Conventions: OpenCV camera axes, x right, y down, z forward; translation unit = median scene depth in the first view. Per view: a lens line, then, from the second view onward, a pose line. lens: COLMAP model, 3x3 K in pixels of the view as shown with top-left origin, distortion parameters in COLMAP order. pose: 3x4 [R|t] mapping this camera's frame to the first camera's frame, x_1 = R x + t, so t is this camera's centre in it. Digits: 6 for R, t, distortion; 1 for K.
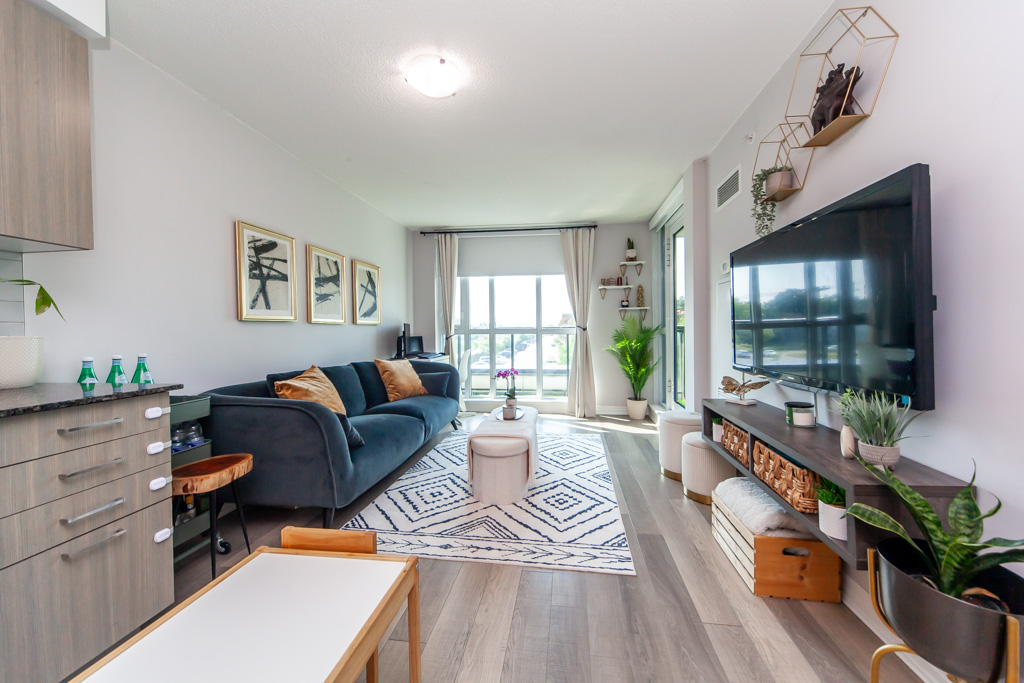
lens RADIAL K [[367.9, 0, 522.5], [0, 367.9, 333.7], [0, 0, 1]] dist [0.002039, -0.000134]
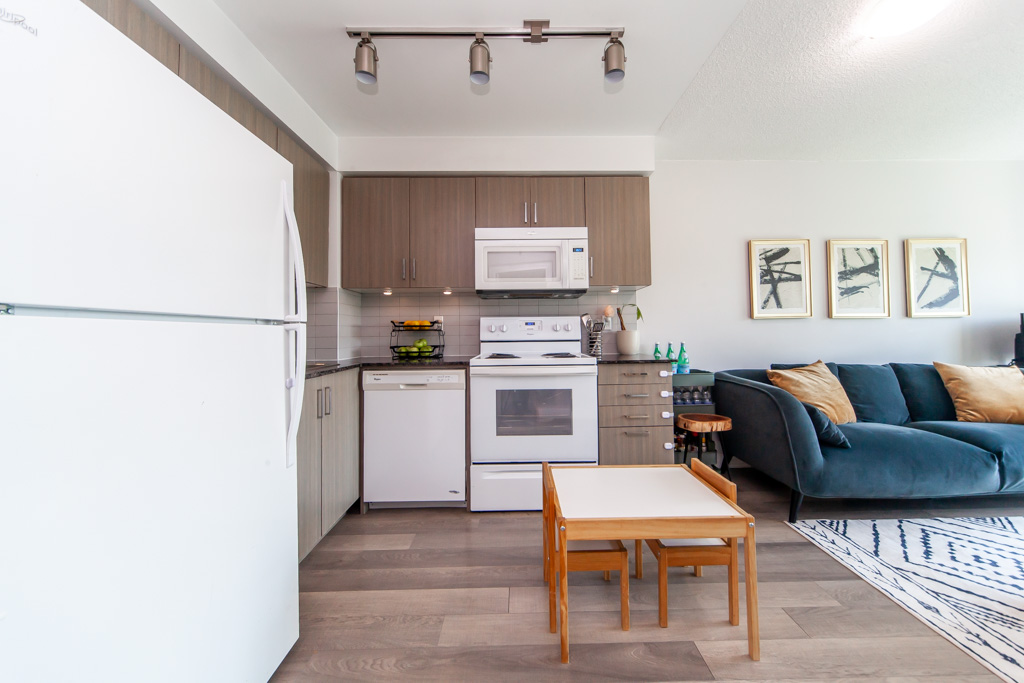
lens RADIAL K [[359.9, 0, 524.2], [0, 359.9, 326.5], [0, 0, 1]] dist [0.008222, -0.000107]
pose [[0.143172, -0.013653, -0.989604, 0.306056], [0.001177, 0.999906, -0.013625, 0.005488], [0.989697, 0.000786, 0.143175, 0.045917]]
